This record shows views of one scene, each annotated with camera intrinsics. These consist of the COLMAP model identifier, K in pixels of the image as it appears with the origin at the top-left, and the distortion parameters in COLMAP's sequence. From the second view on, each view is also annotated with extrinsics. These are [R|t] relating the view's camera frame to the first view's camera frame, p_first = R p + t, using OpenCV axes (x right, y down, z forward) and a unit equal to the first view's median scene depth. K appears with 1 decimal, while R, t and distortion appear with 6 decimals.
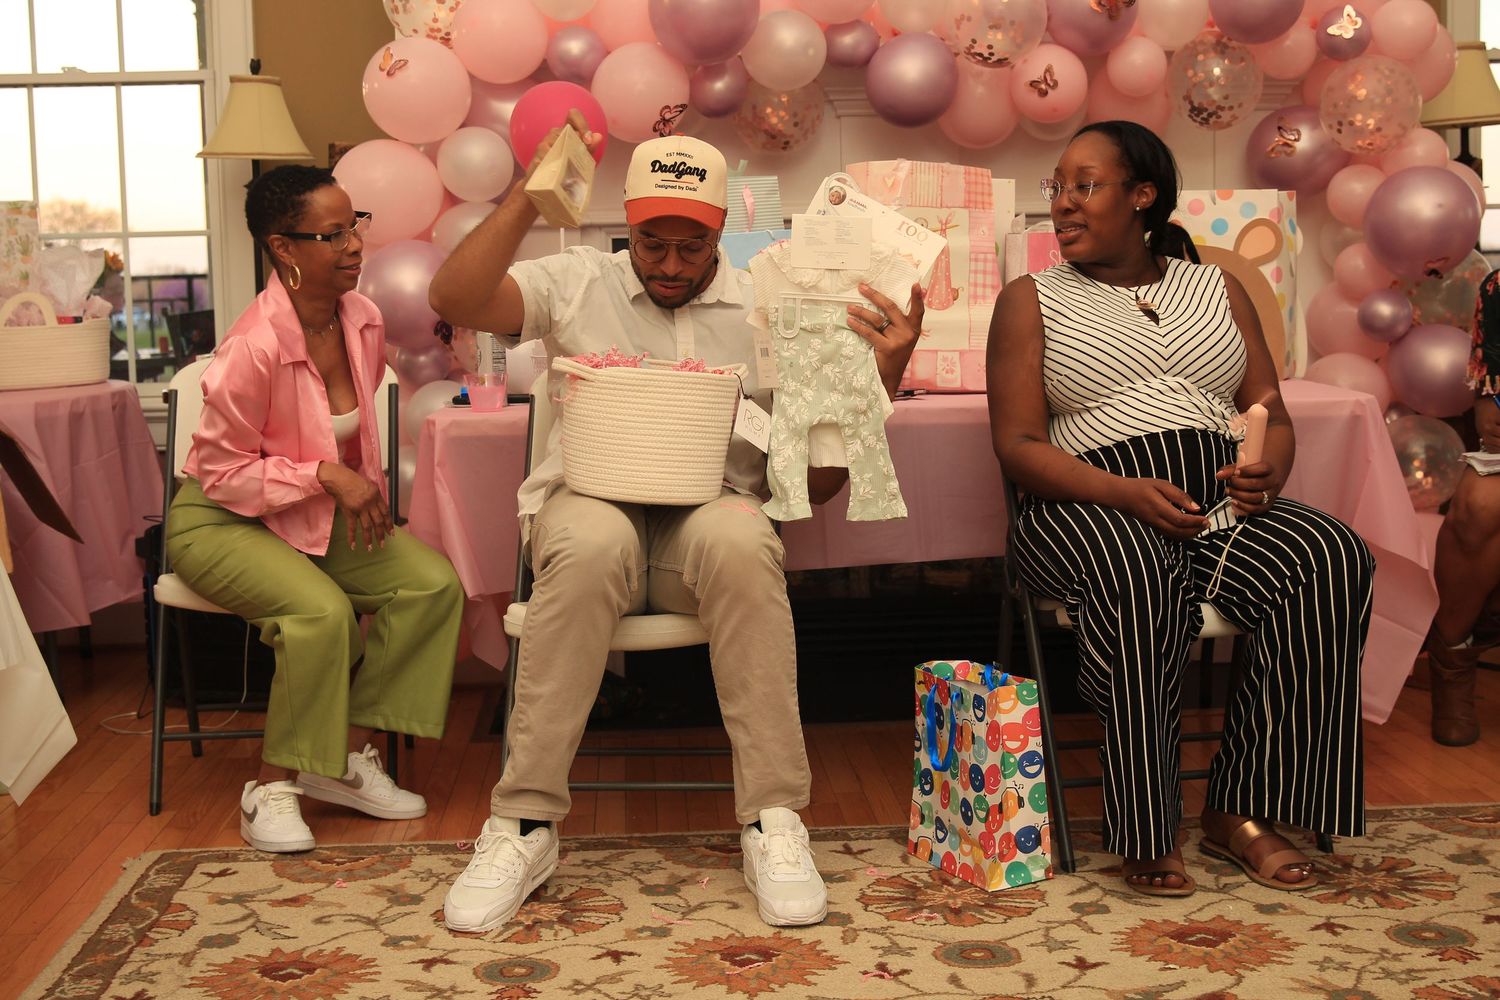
lens RADIAL K [[2040.5, 0, 756.3], [0, 2040.5, 506.1], [0, 0, 1]] dist [-0.032779, 0.000000]
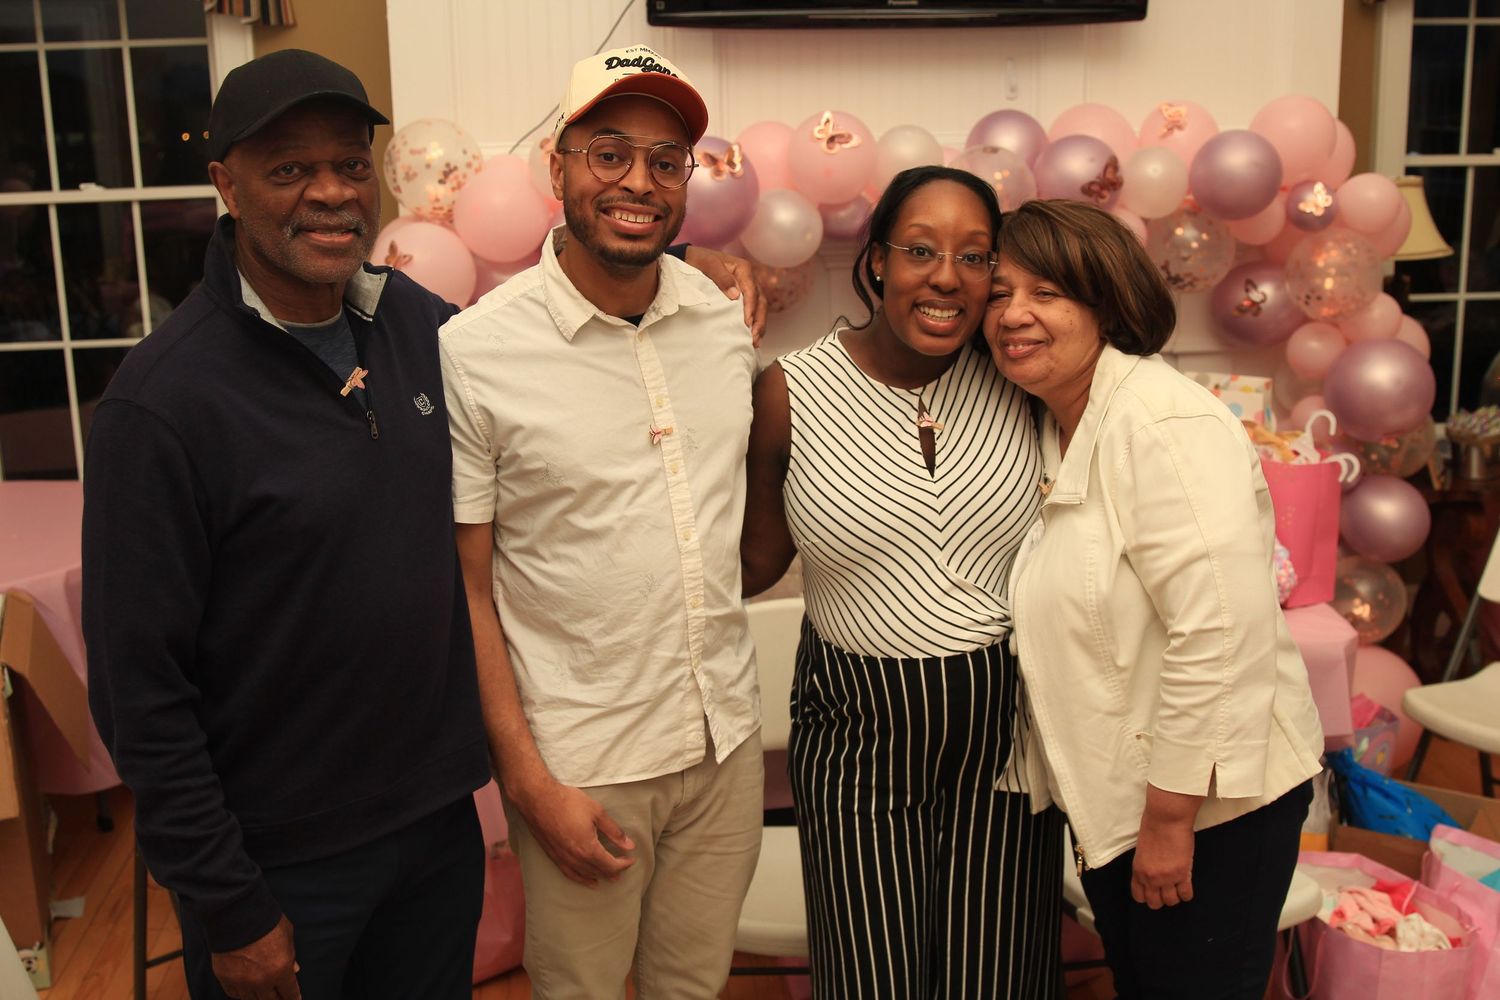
lens RADIAL K [[1634.0, 0, 758.8], [0, 1634.0, 500.4], [0, 0, 1]] dist [-0.083523, 0.000000]
pose [[0.999173, -0.008502, 0.039756, -0.031016], [0.003302, 0.991630, 0.129068, -0.193316], [-0.040521, -0.128830, 0.990838, 0.169852]]
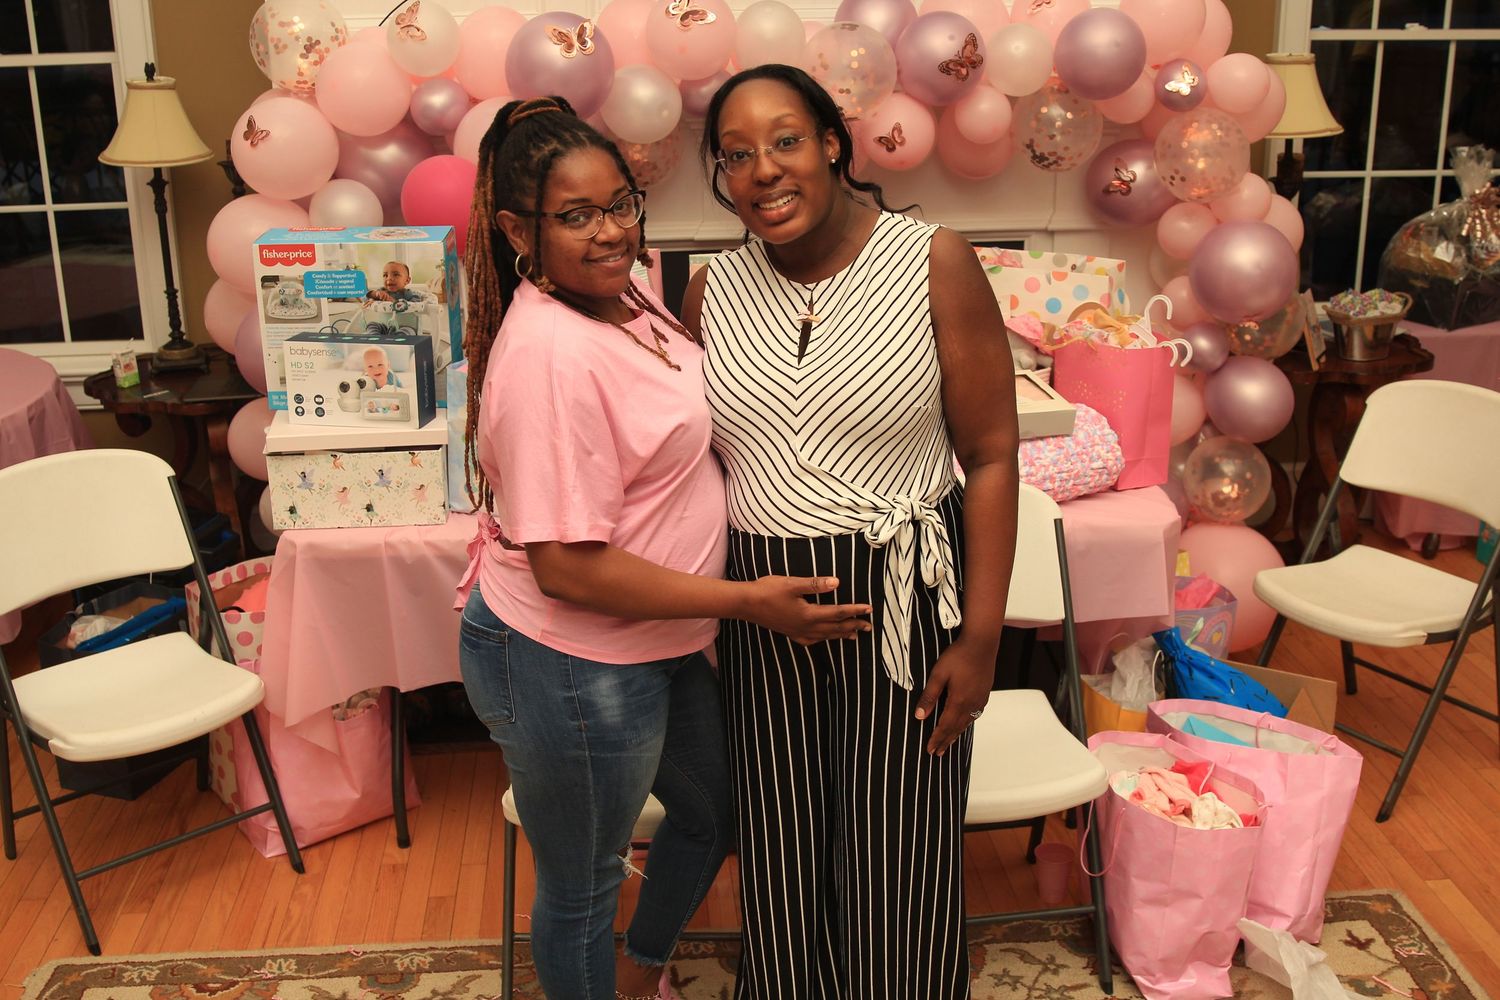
lens RADIAL K [[1634.0, 0, 752.5], [0, 1634.0, 497.7], [0, 0, 1]] dist [-0.083523, 0.000000]
pose [[0.999607, 0.001339, 0.027984, 0.046988], [-0.007368, 0.976263, 0.216464, -0.207048], [-0.027030, -0.216586, 0.975889, 0.153304]]
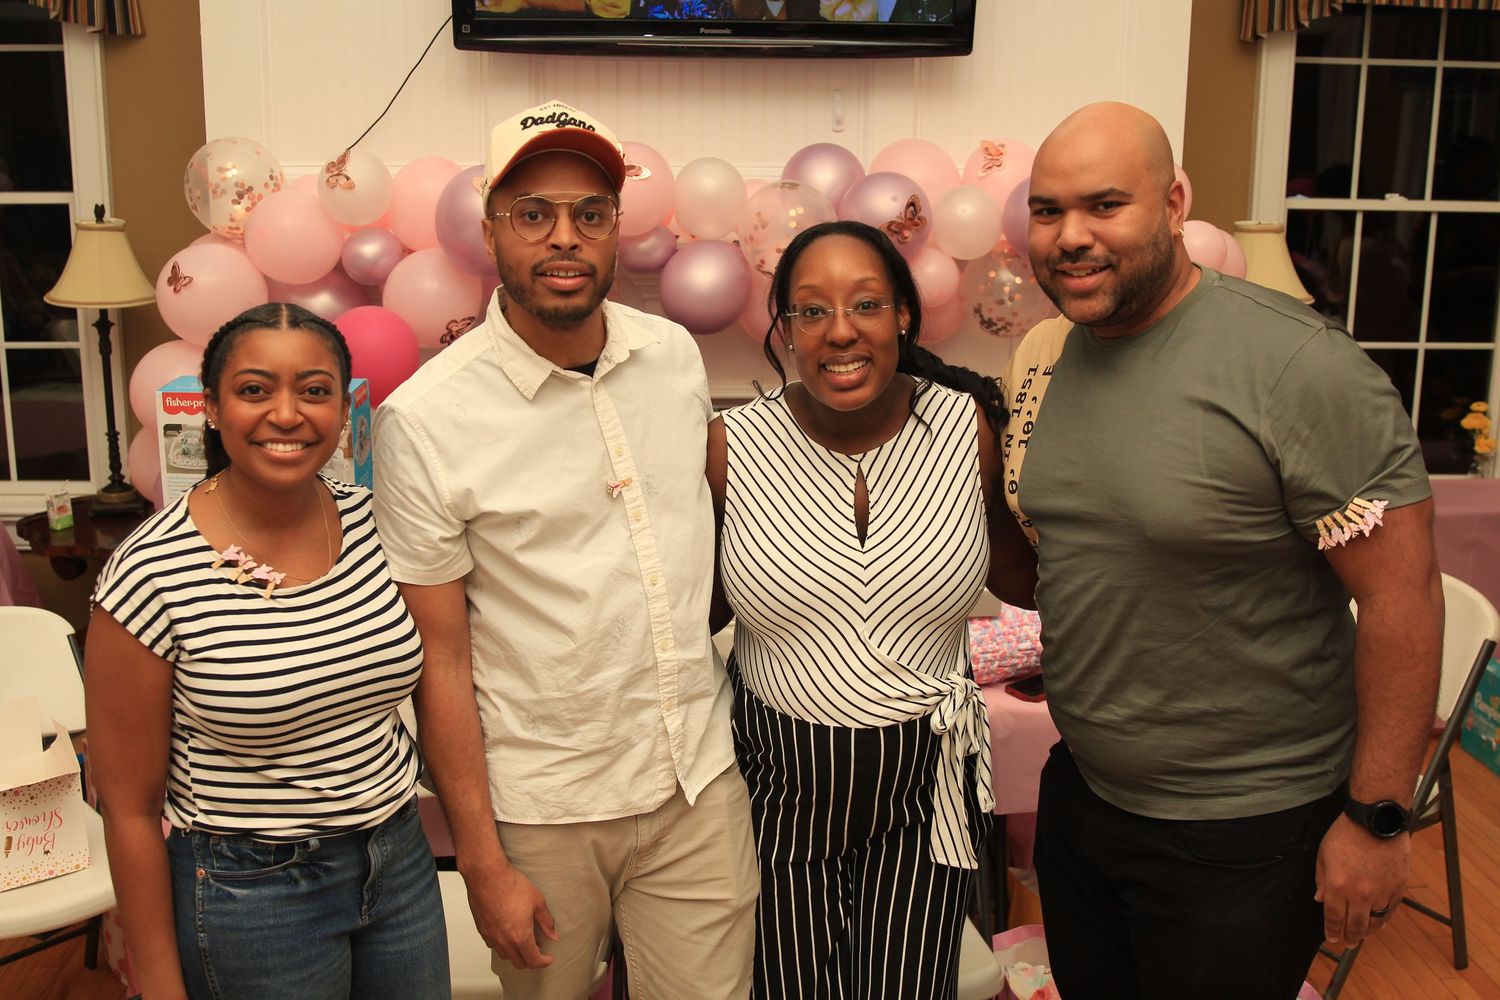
lens RADIAL K [[1634.0, 0, 750.9], [0, 1634.0, 501.5], [0, 0, 1]] dist [-0.083523, 0.000000]
pose [[0.999484, 0.031643, 0.005597, 0.098729], [-0.032100, 0.991132, 0.128942, -0.210900], [-0.001467, -0.129055, 0.991636, 0.185512]]
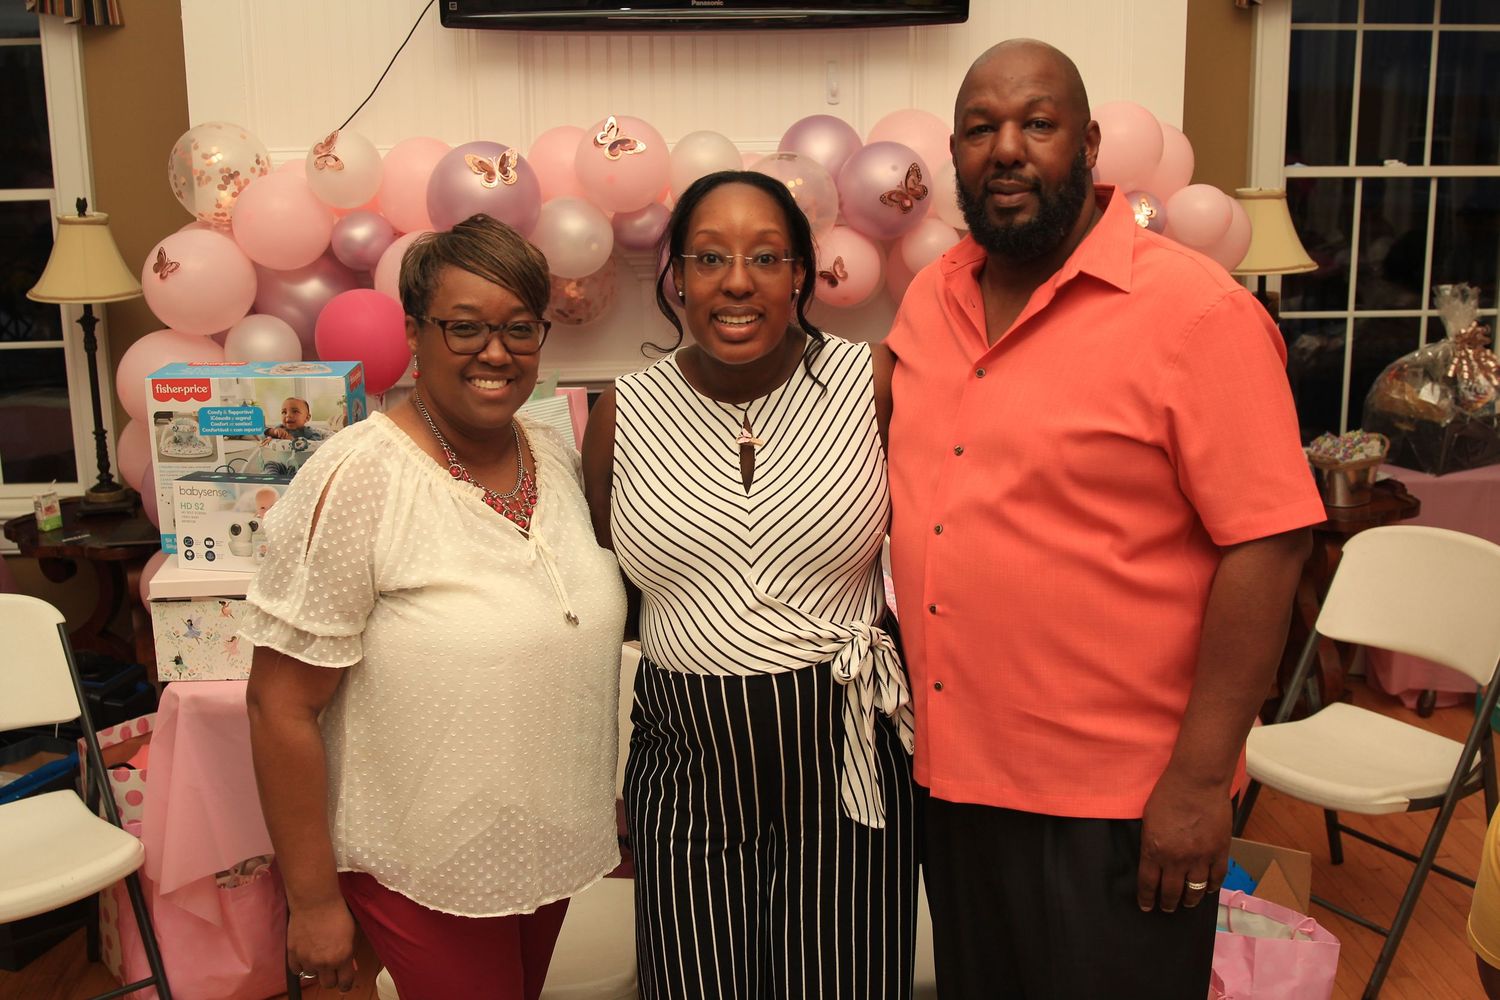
lens RADIAL K [[1634.0, 0, 750.1], [0, 1634.0, 499.8], [0, 0, 1]] dist [-0.083523, 0.000000]
pose [[0.999882, 0.006681, 0.013805, 0.089769], [-0.008355, 0.992128, 0.124953, -0.196326], [-0.012862, -0.125053, 0.992067, 0.200061]]
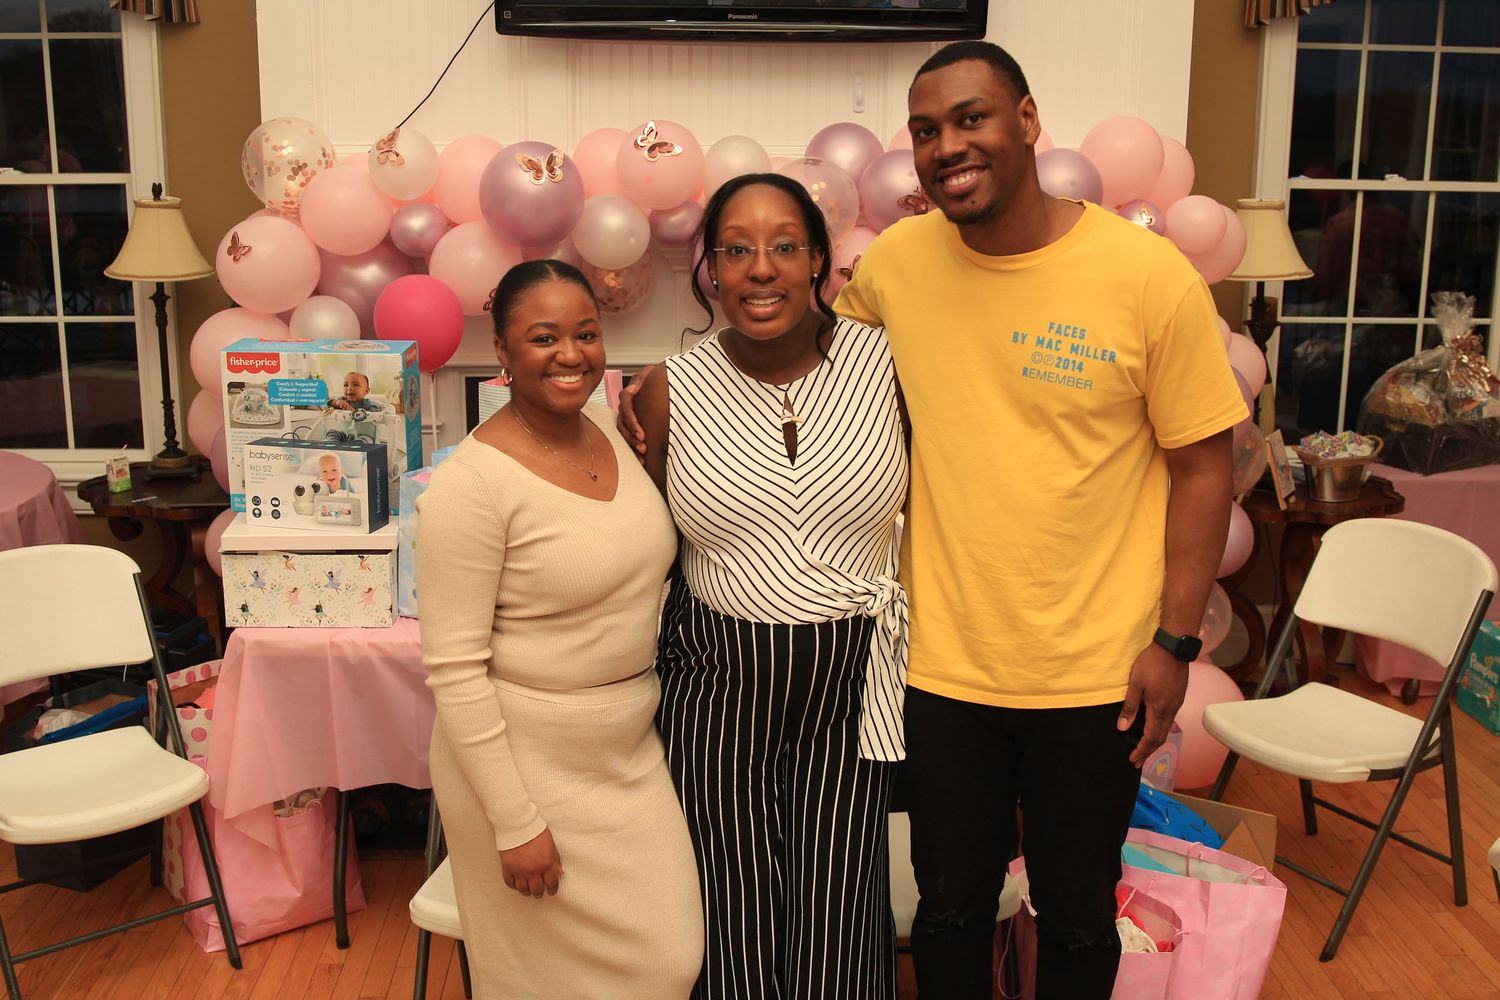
lens RADIAL K [[1634.0, 0, 751.5], [0, 1634.0, 500.5], [0, 0, 1]] dist [-0.083523, 0.000000]
pose [[0.999436, 0.032883, -0.006877, 0.097165], [-0.031706, 0.990940, 0.130511, -0.197180], [0.011106, -0.130219, 0.991423, 0.135881]]
